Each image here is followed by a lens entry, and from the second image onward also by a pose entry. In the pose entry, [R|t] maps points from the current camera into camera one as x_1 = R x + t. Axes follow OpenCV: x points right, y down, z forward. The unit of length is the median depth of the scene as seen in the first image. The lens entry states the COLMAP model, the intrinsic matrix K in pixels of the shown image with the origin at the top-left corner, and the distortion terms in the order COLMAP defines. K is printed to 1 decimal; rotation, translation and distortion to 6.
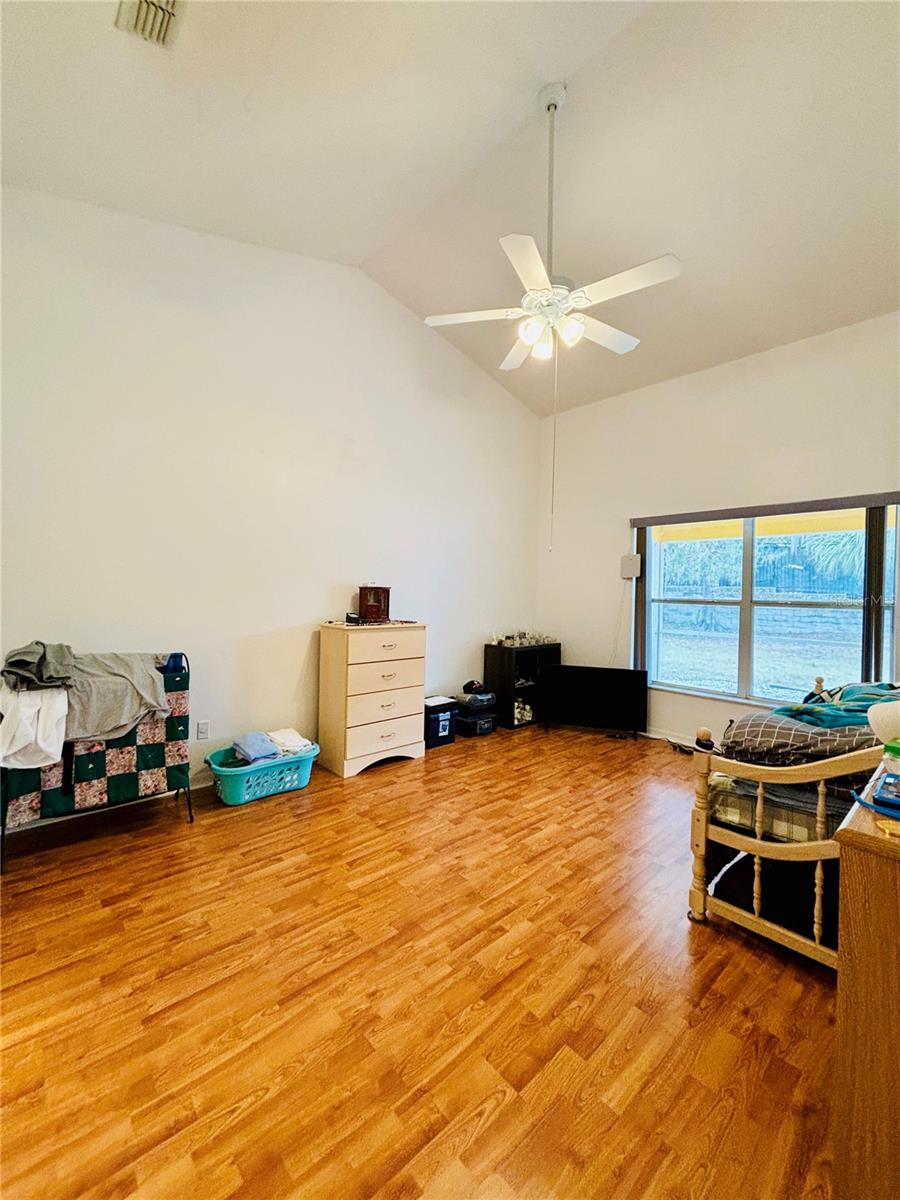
lens RADIAL K [[477.8, 0, 452.2], [0, 477.8, 594.8], [0, 0, 1]] dist [-0.011754, -0.000392]
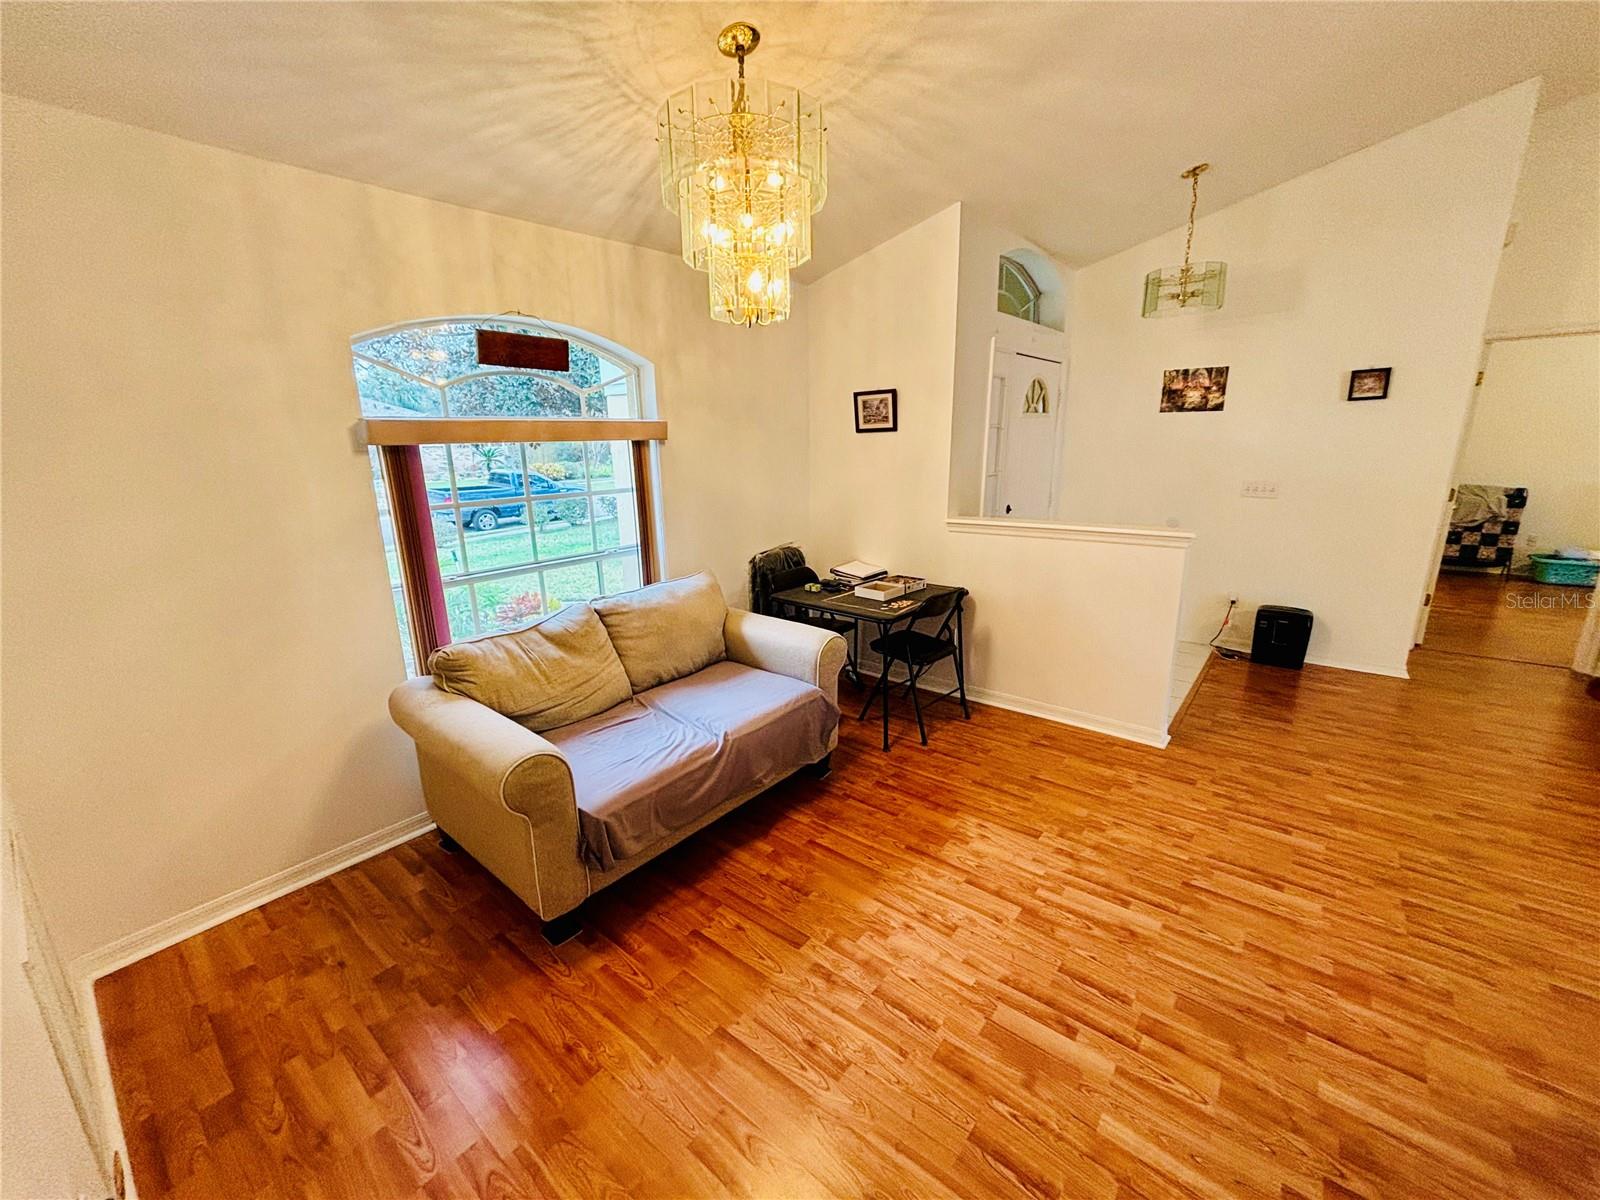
lens RADIAL K [[637.0, 0, 802.0], [0, 637.0, 599.3], [0, 0, 1]] dist [-0.011754, -0.000392]
pose [[0.155644, 0.221457, -0.962669, 1.357360], [0.004387, 0.974381, 0.224861, -0.000886], [0.987803, -0.039221, 0.150685, -2.028014]]
